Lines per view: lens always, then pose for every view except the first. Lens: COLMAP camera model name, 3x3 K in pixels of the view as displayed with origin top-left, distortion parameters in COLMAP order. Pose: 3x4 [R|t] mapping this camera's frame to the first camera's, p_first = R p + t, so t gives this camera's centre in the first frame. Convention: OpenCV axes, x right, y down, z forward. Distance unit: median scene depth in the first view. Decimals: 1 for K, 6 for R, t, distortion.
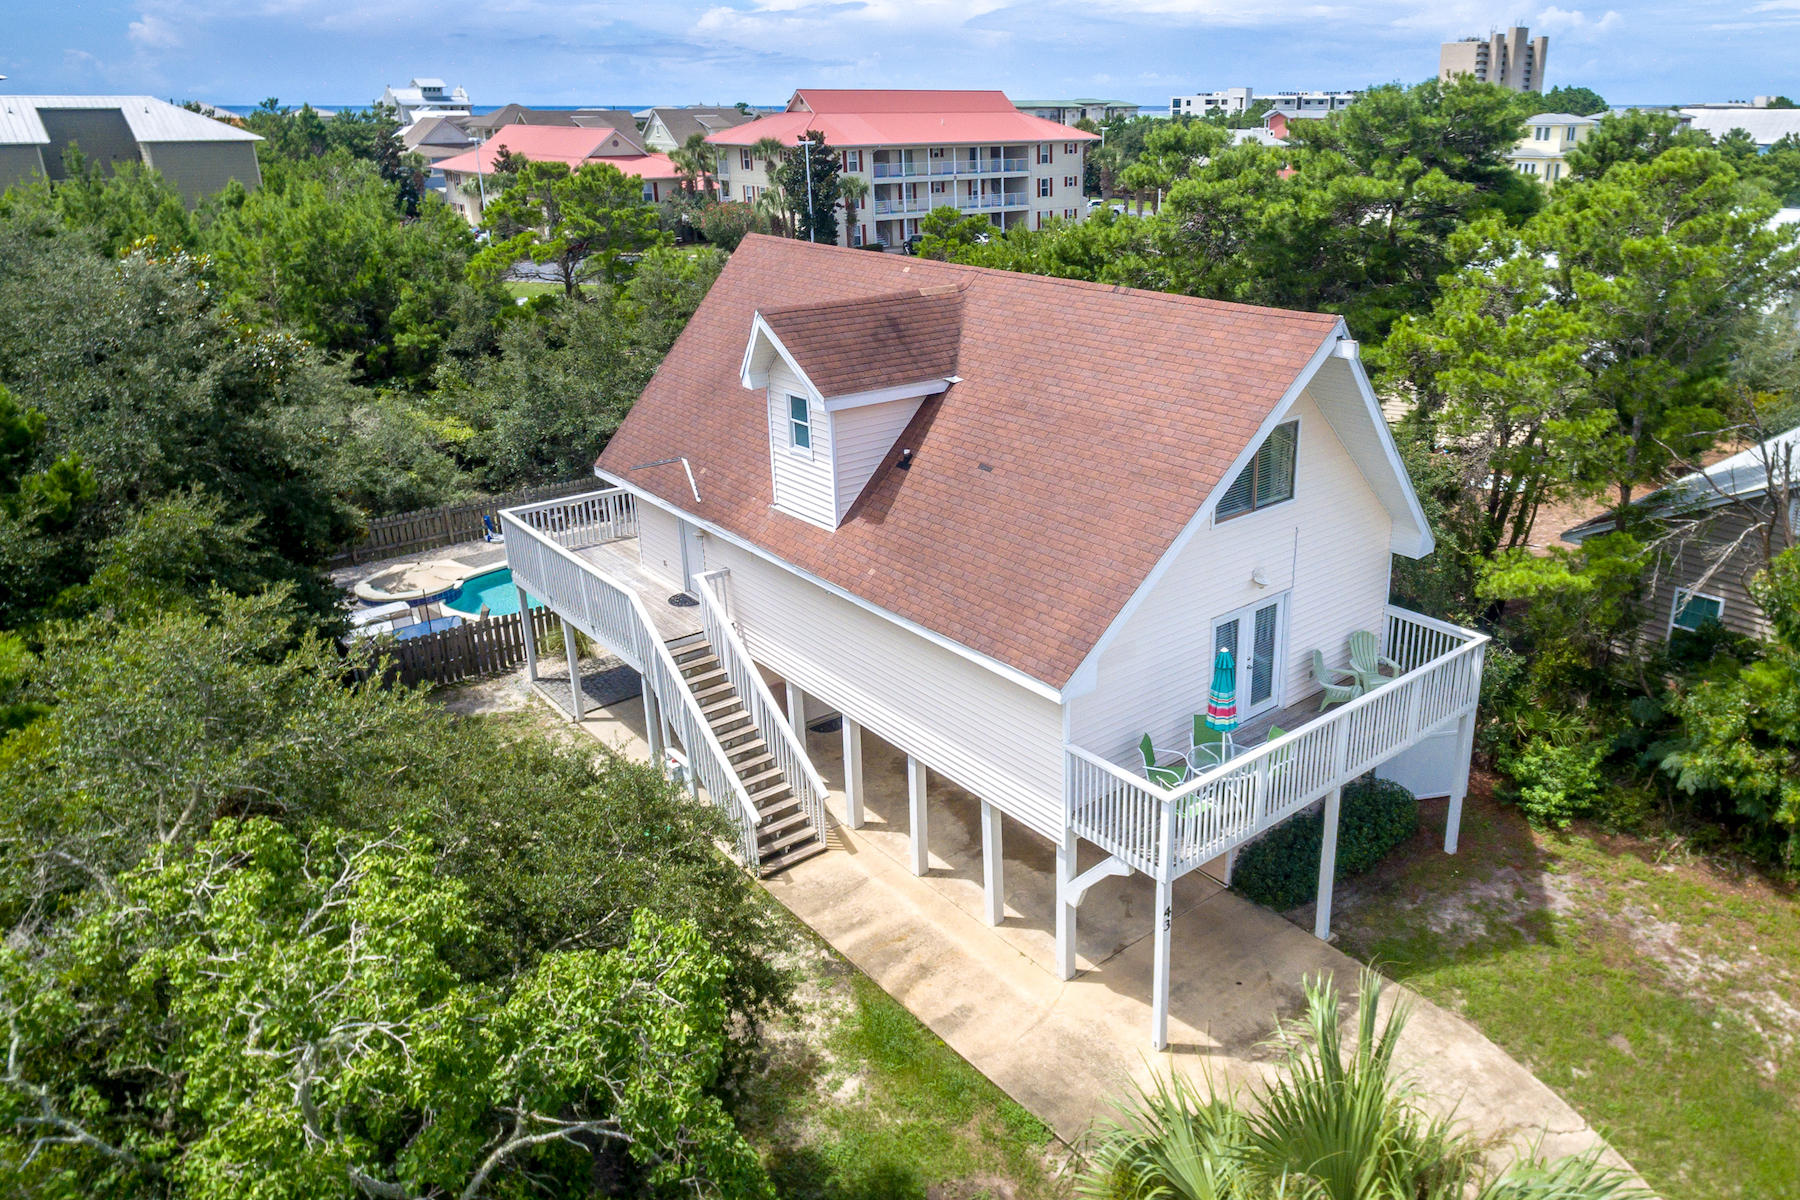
lens RADIAL K [[1268.9, 0, 1055.4], [0, 1268.9, 531.5], [0, 0, 1]] dist [0.003280, 0.000760]
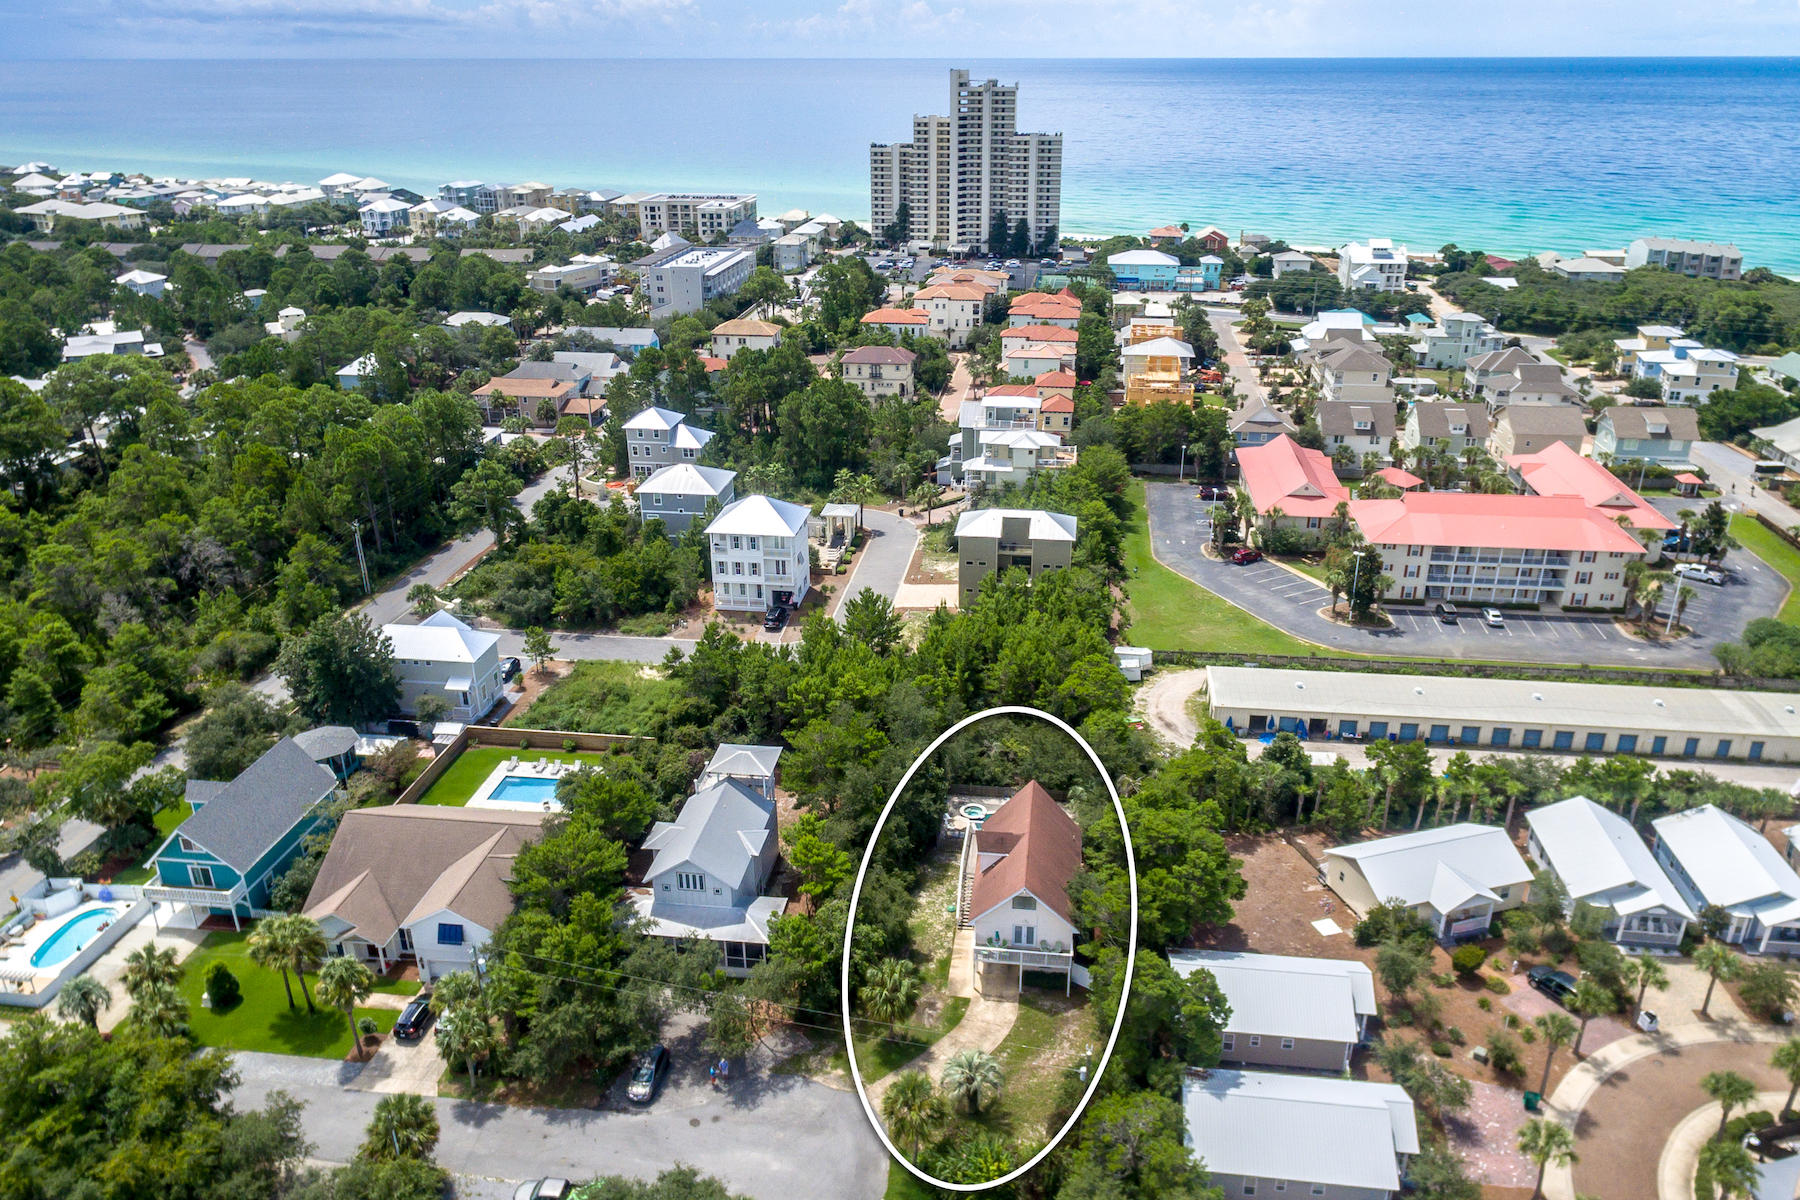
lens RADIAL K [[1279.4, 0, 924.0], [0, 1279.4, 597.6], [0, 0, 1]] dist [0.006712, 0.002334]
pose [[0.649388, 0.294094, -0.701287, 2.883049], [-0.237880, 0.954471, 0.179994, -1.878635], [0.722294, 0.049936, 0.689781, -2.687093]]
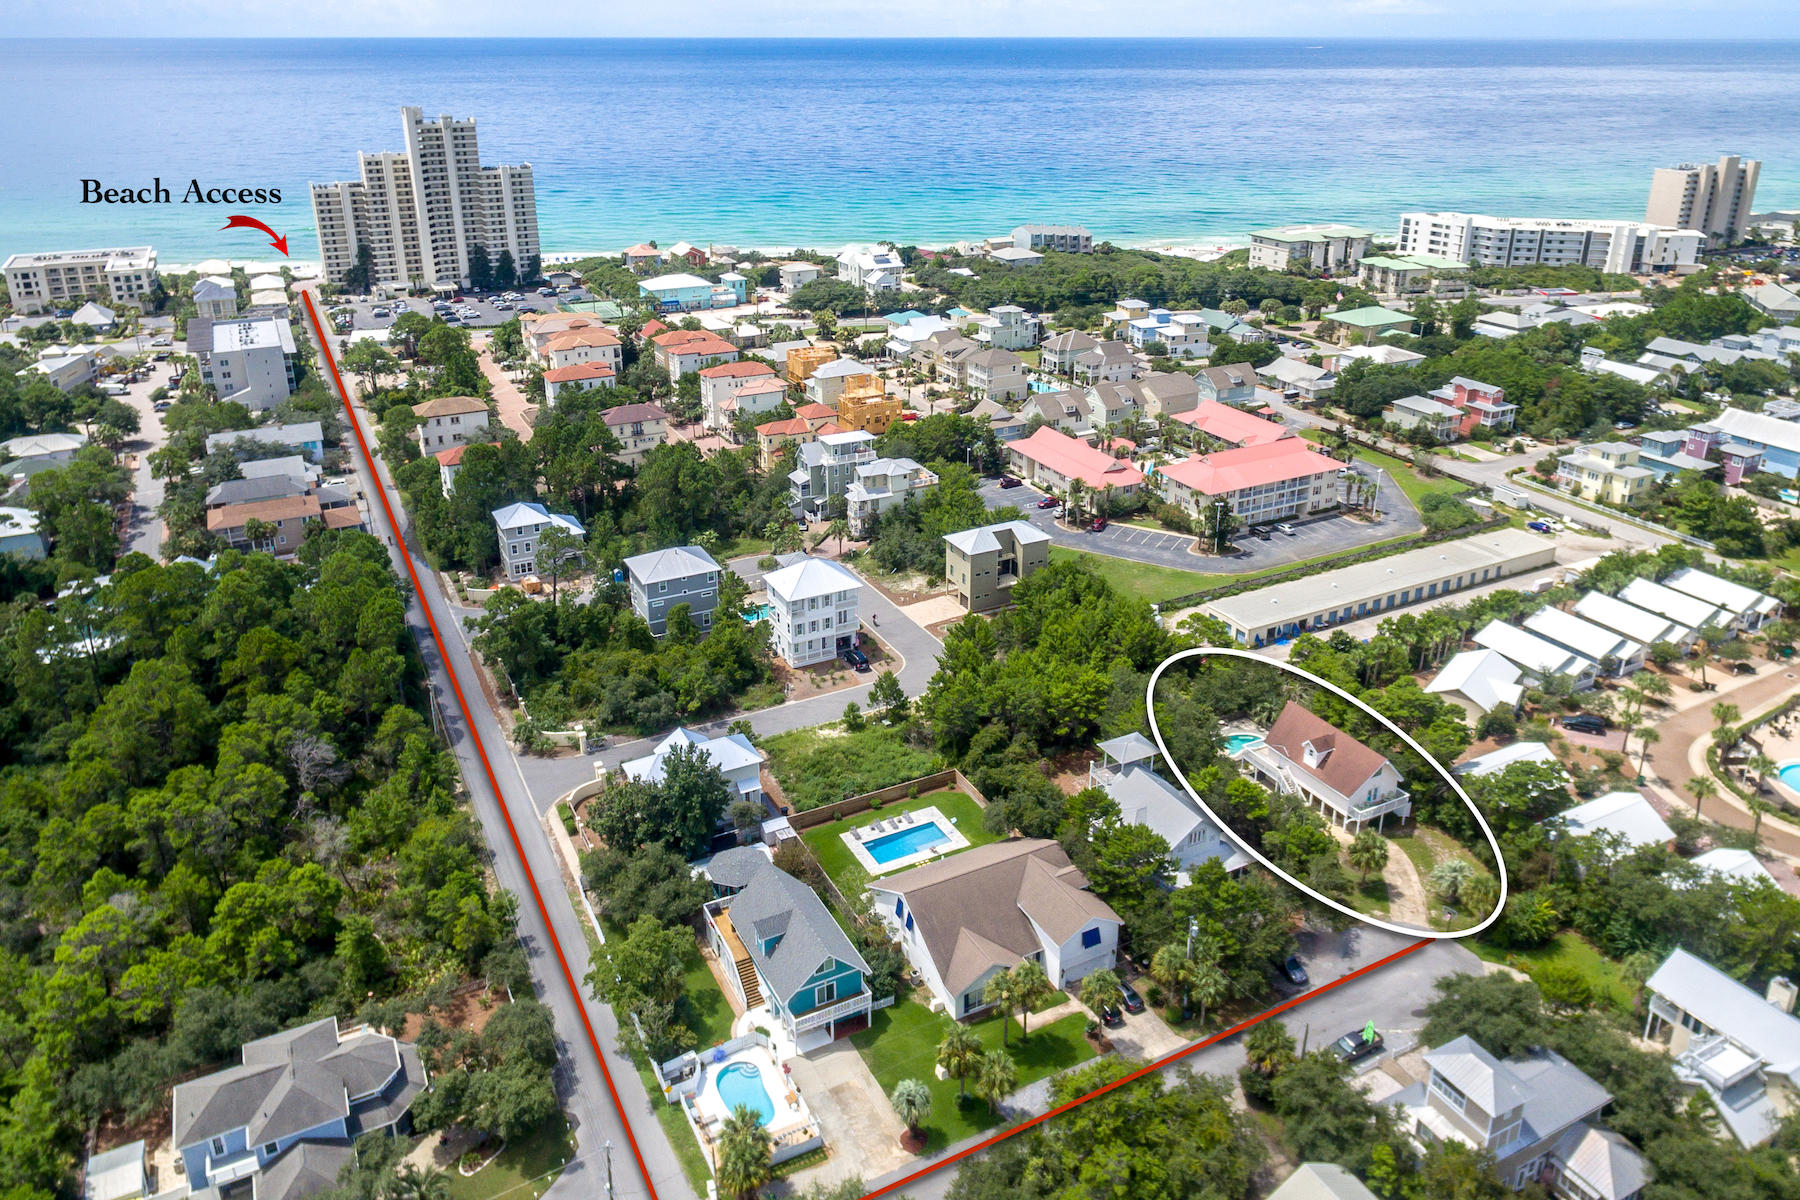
lens RADIAL K [[1289.9, 0, 933.4], [0, 1289.9, 507.3], [0, 0, 1]] dist [0.006288, -0.001908]
pose [[0.968855, 0.083647, -0.233075, -0.679283], [-0.076526, 0.996287, 0.039446, -1.585048], [0.235509, -0.020381, 0.971658, -6.536222]]
